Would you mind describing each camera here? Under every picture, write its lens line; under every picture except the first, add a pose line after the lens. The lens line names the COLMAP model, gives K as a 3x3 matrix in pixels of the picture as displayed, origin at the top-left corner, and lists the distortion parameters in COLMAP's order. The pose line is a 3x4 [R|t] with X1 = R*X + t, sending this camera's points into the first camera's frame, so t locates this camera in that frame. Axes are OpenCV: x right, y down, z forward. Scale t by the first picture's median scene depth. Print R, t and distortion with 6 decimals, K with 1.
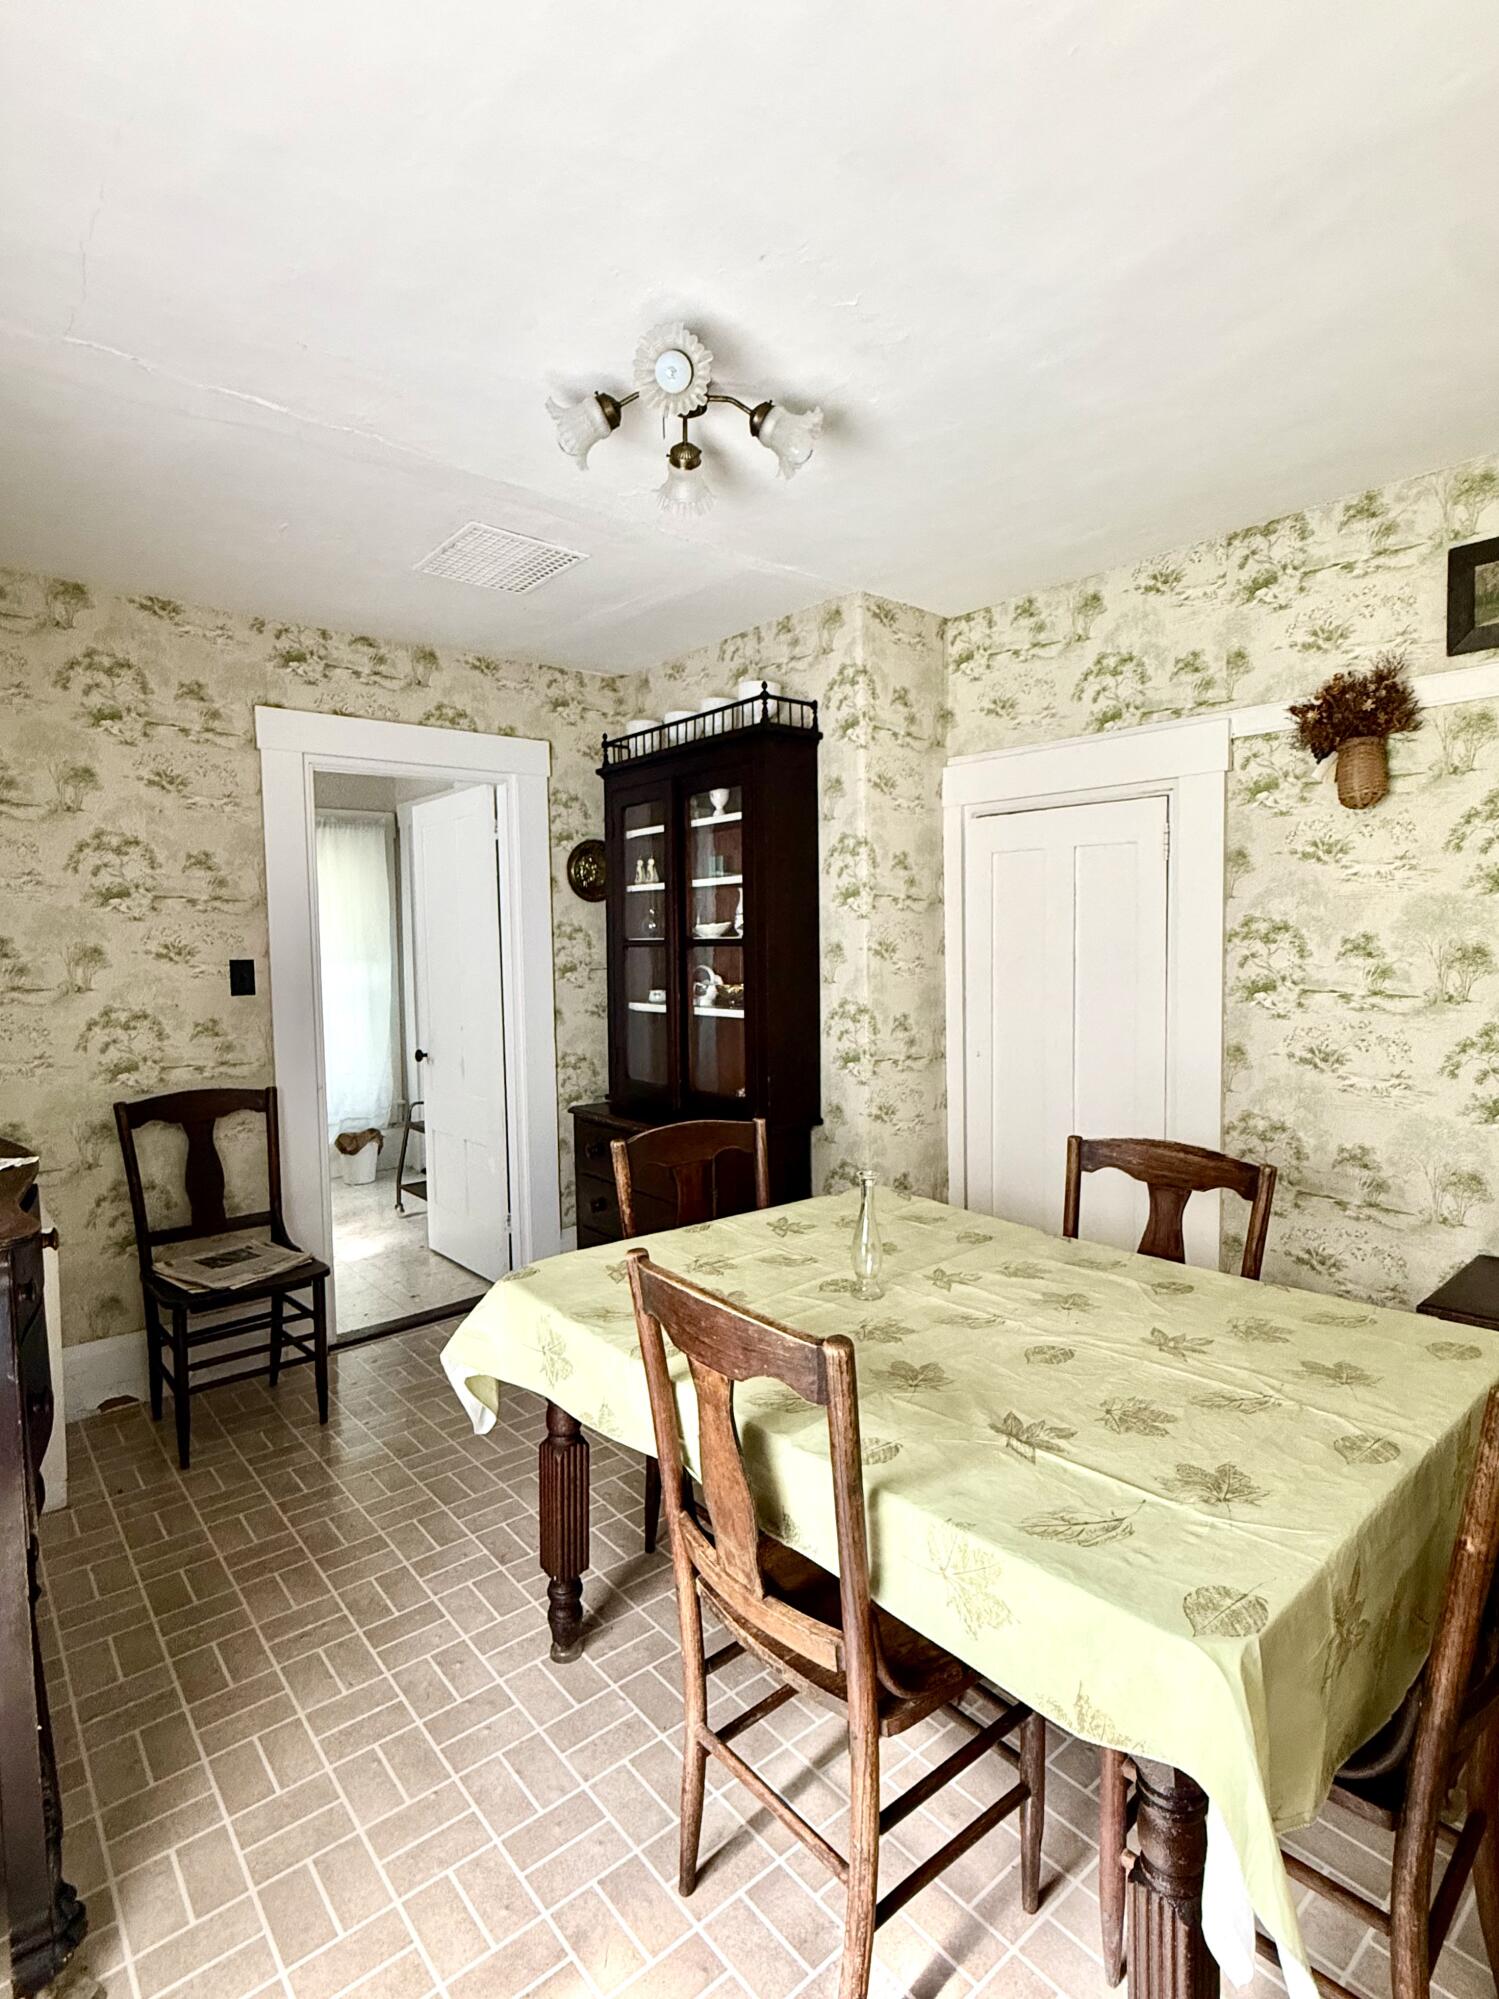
lens RADIAL K [[975.6, 0, 766.6], [0, 975.6, 1000.0], [0, 0, 1]] dist [0.001459, -0.000784]
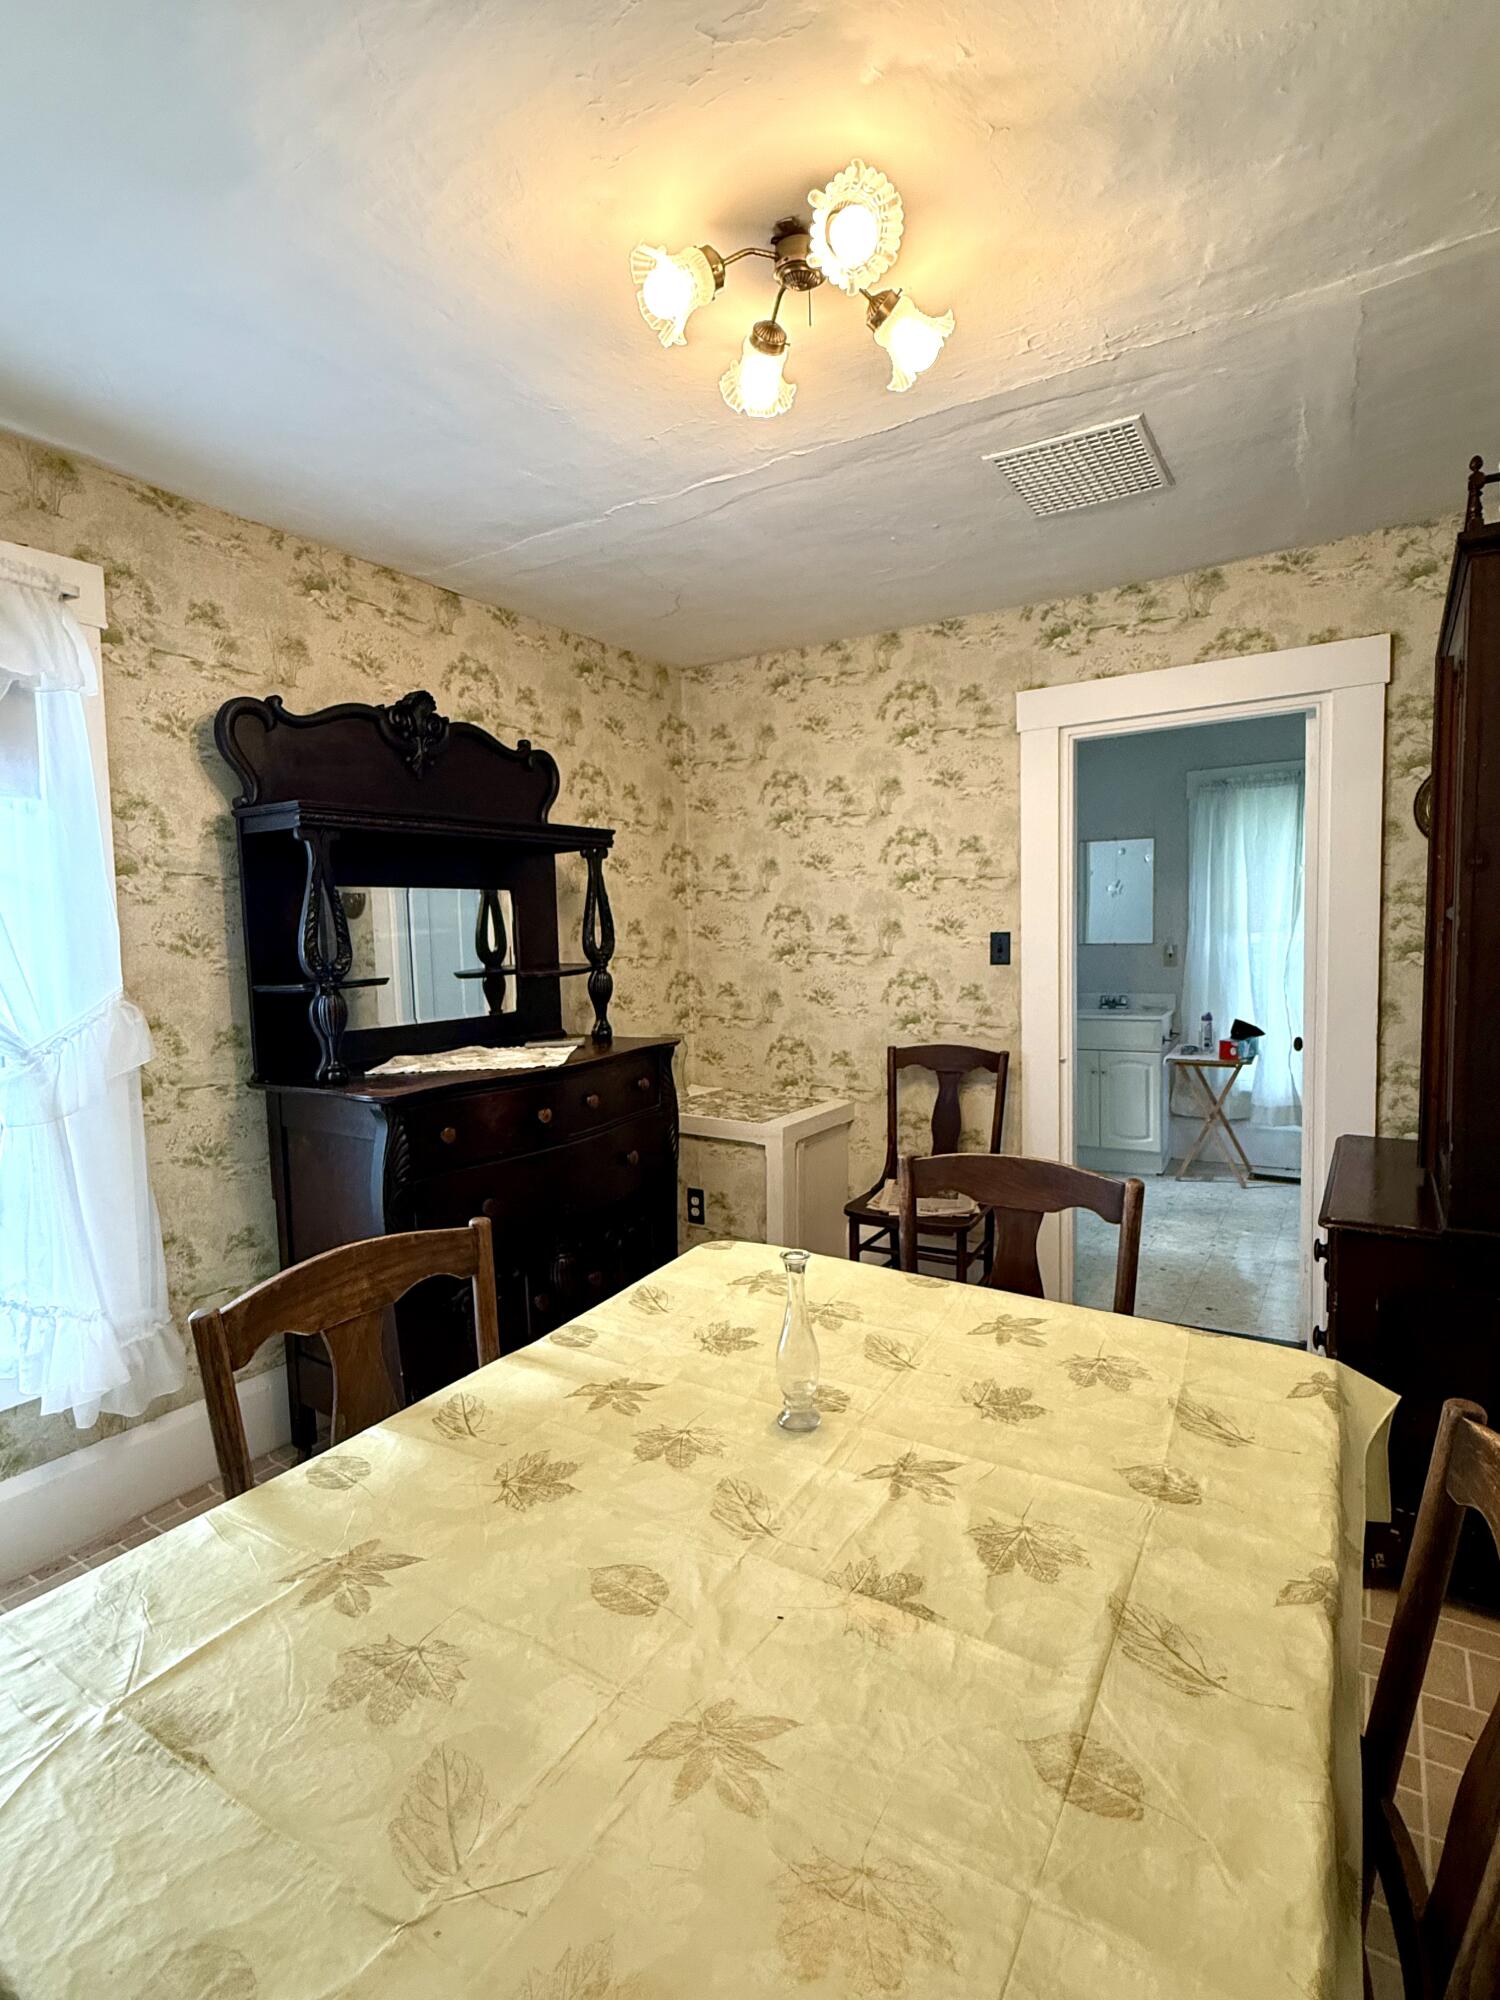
lens RADIAL K [[976.1, 0, 770.4], [0, 976.1, 998.3], [0, 0, 1]] dist [0.001459, -0.000784]
pose [[0.300235, 0.077336, -0.950725, 0.451699], [-0.039073, 0.996868, 0.068750, -0.034171], [0.953065, 0.016506, 0.302317, 0.449997]]
